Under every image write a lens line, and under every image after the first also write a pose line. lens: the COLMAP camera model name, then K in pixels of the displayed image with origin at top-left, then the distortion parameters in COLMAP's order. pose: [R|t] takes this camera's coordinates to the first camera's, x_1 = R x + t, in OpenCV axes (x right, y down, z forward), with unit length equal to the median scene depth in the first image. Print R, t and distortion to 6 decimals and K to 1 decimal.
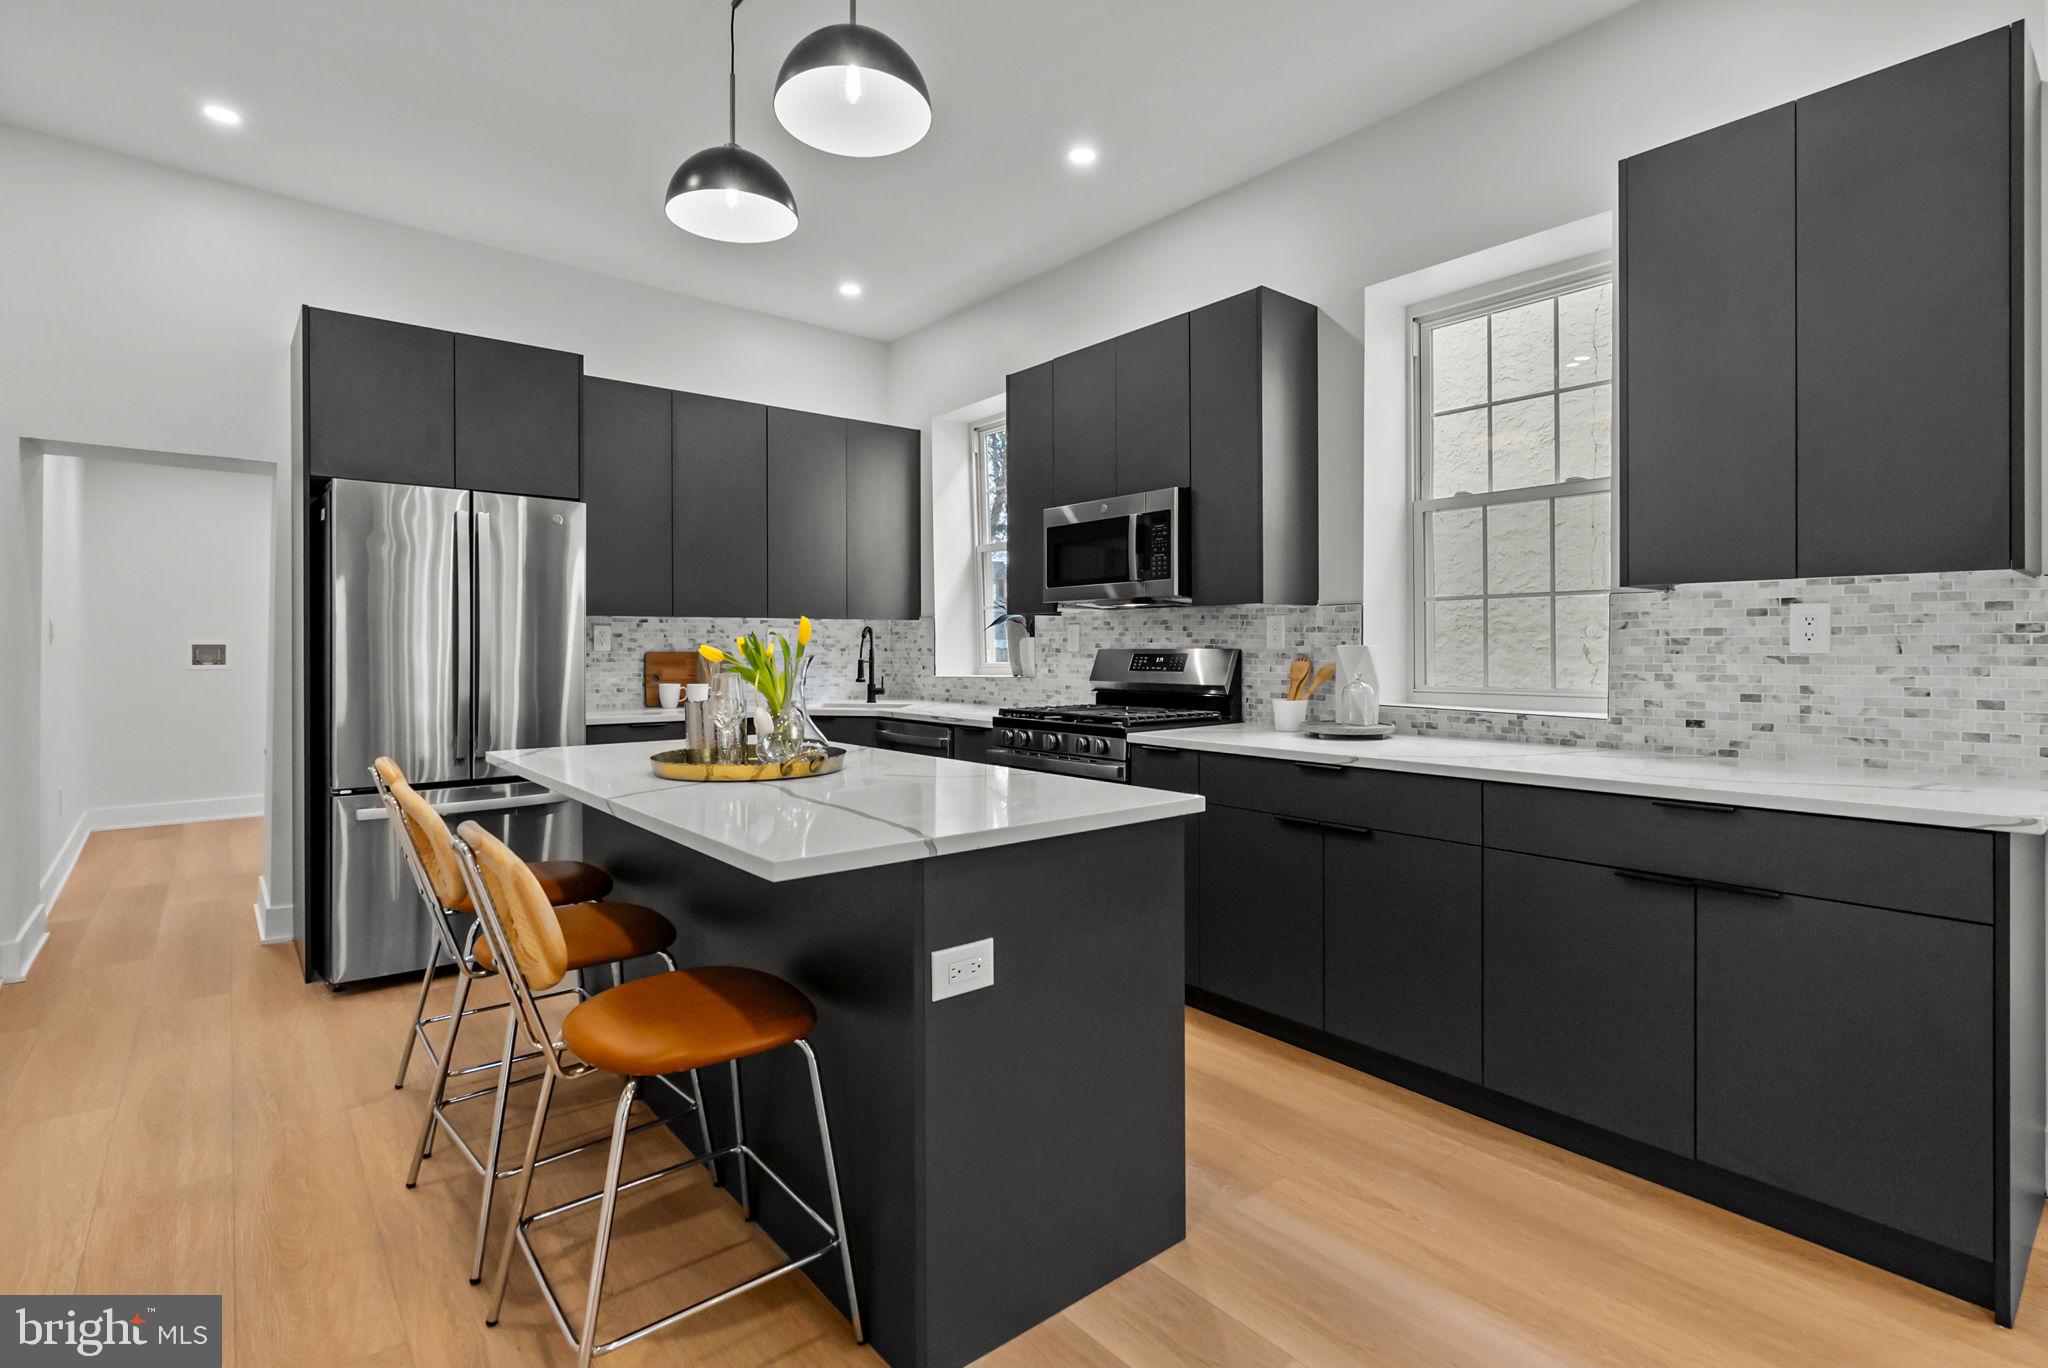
lens RADIAL K [[969.1, 0, 1027.3], [0, 969.1, 657.4], [0, 0, 1]] dist [-0.005587, 0.000970]
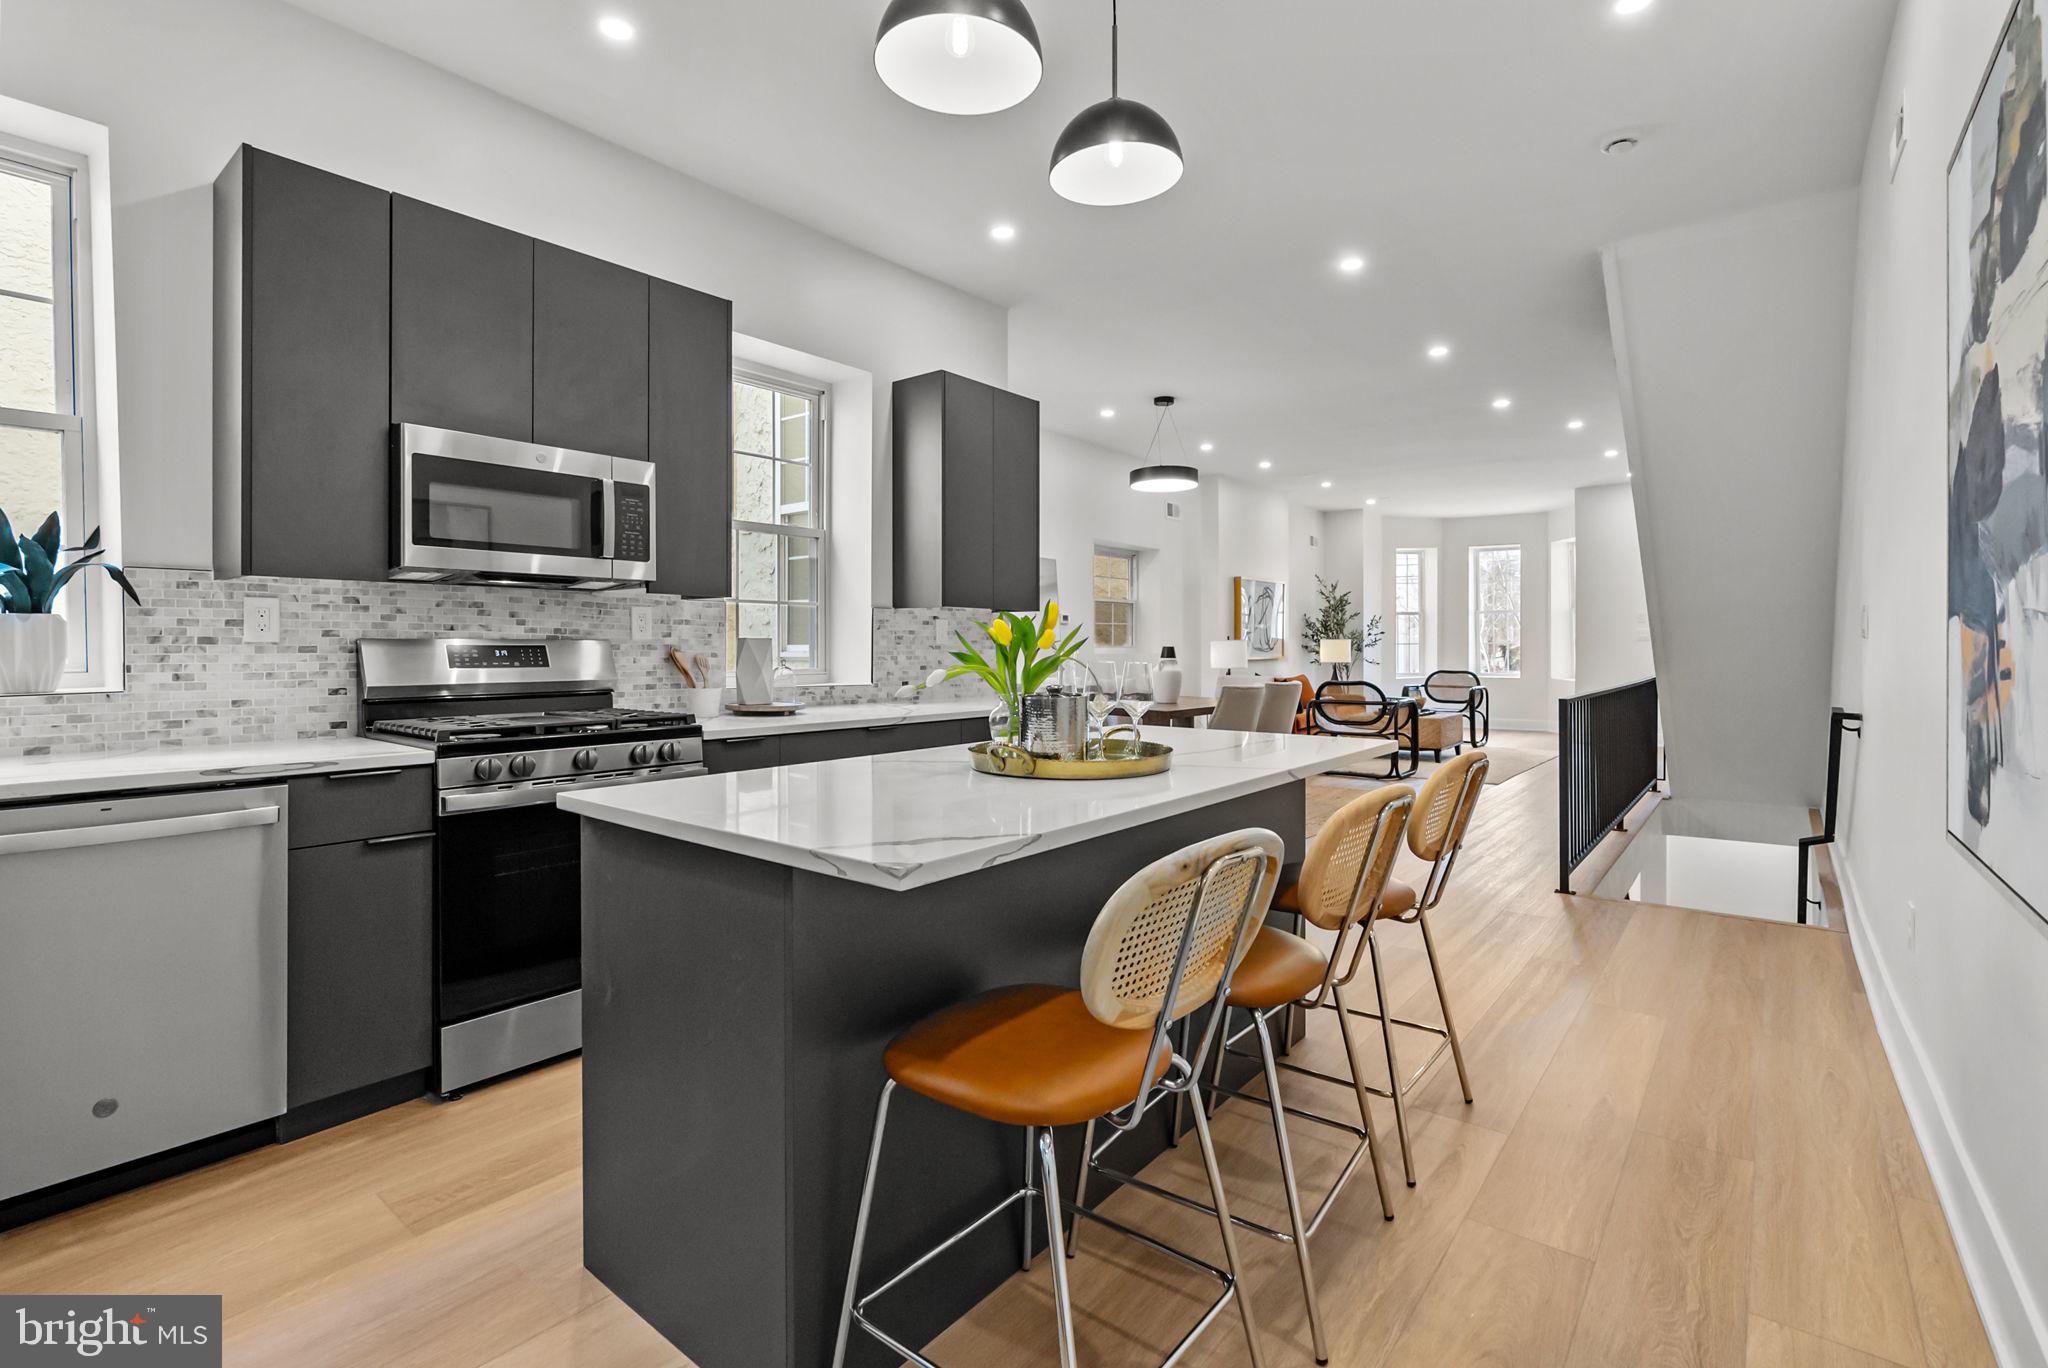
lens RADIAL K [[951.5, 0, 1006.1], [0, 951.5, 654.2], [0, 0, 1]] dist [-0.003337, 0.000076]
pose [[-0.174704, -0.005455, 0.984606, -0.757867], [0.010475, 0.999918, 0.007399, 0.002349], [-0.984565, 0.011607, -0.174633, 0.789249]]
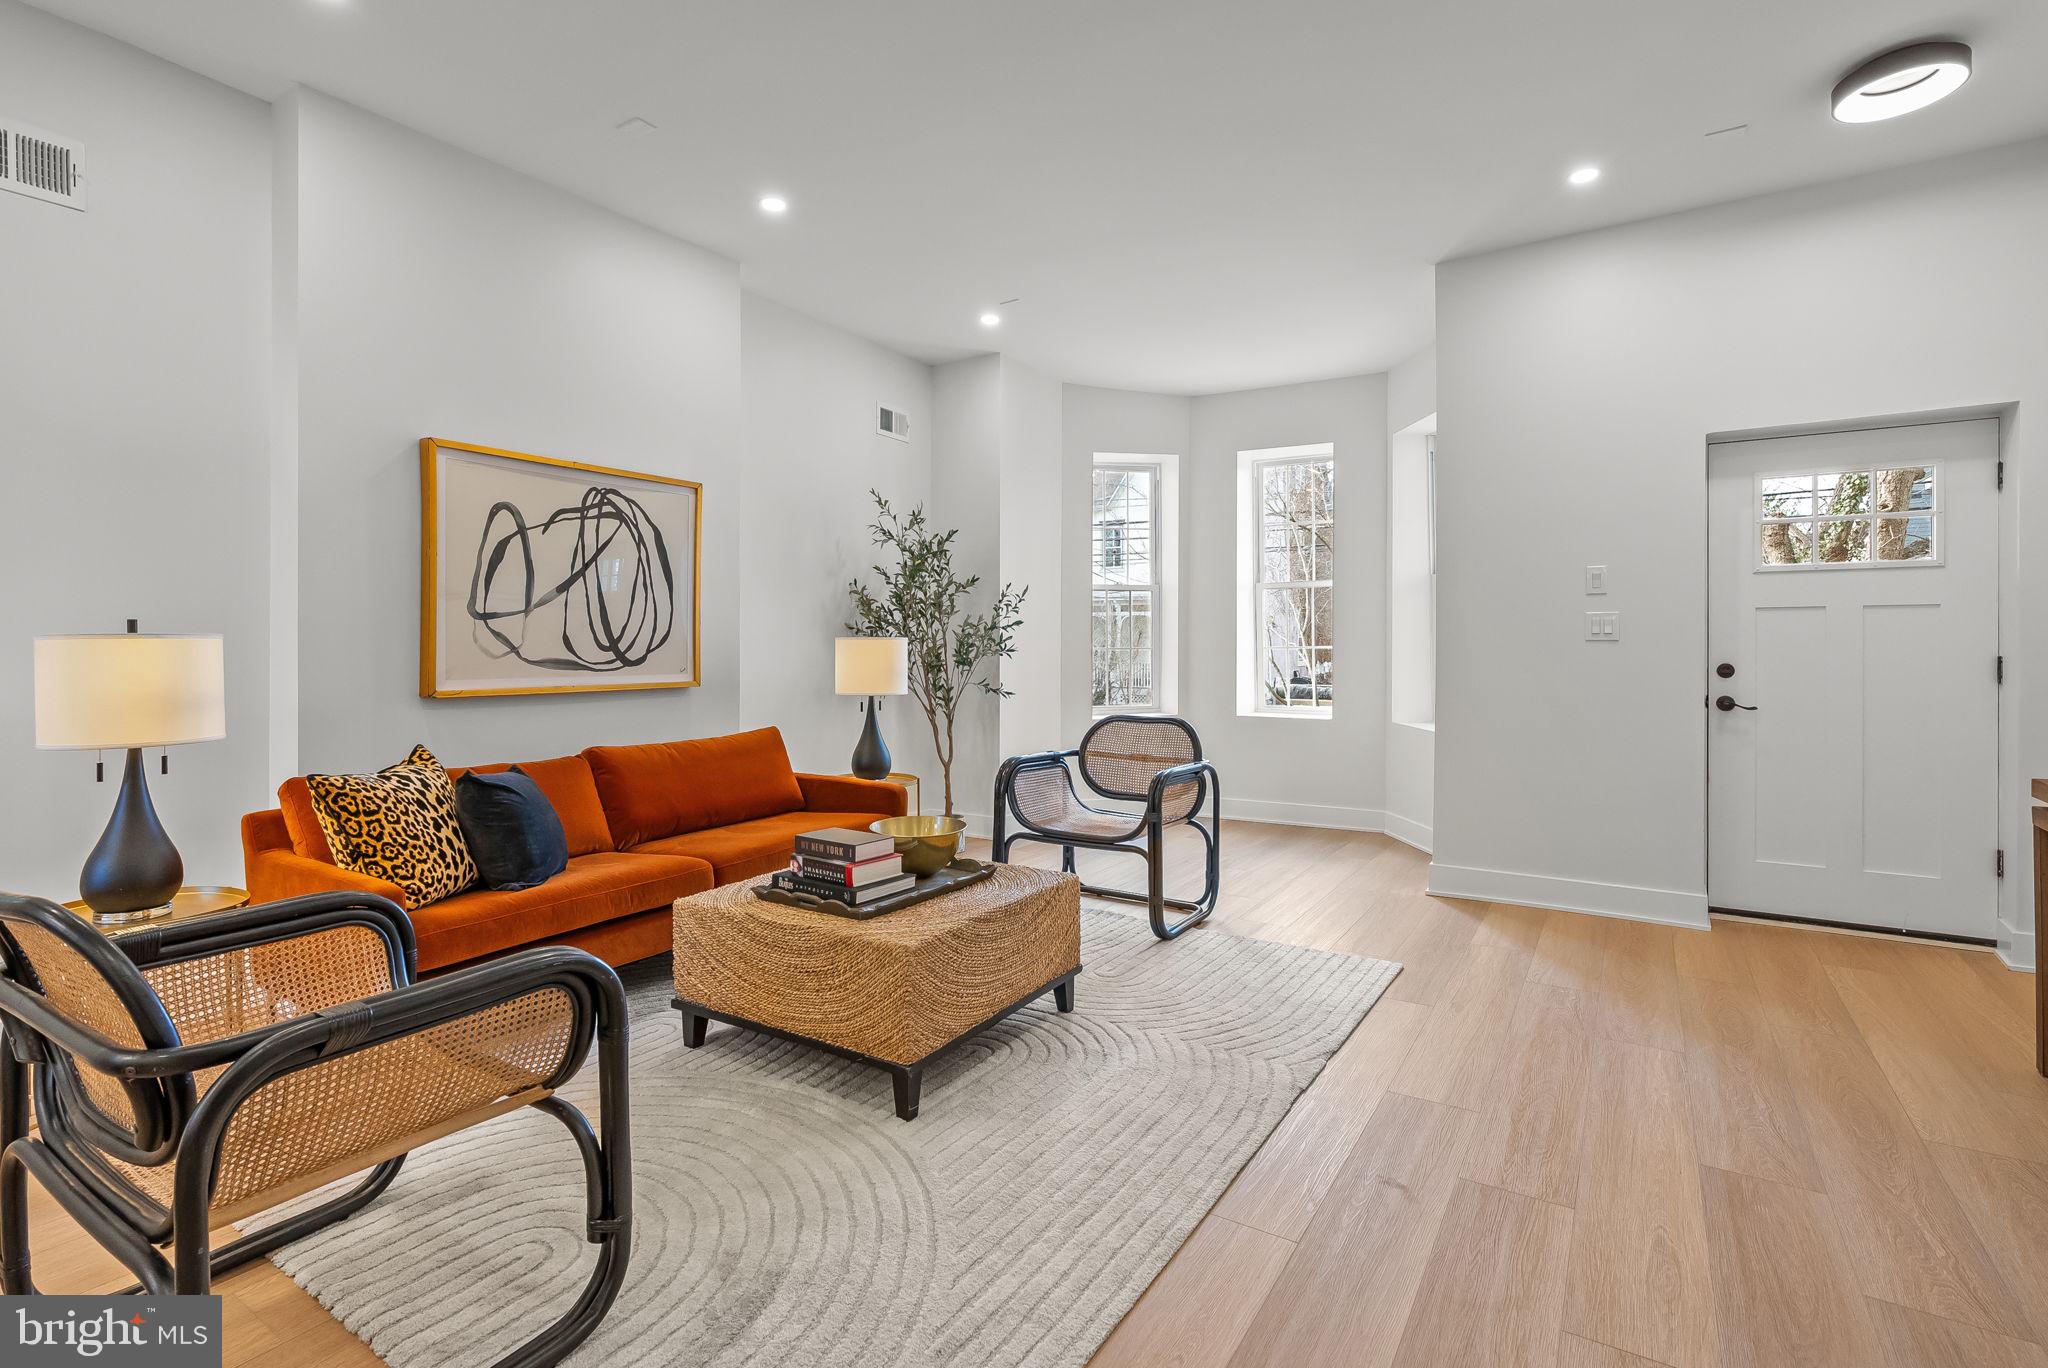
lens RADIAL K [[969.1, 0, 1008.0], [0, 969.1, 647.2], [0, 0, 1]] dist [-0.005587, 0.000970]
pose [[-0.288909, -0.003320, 0.957351, 0.830487], [0.012226, 0.999900, 0.007157, -0.006011], [-0.957278, 0.013772, -0.288840, -0.601222]]
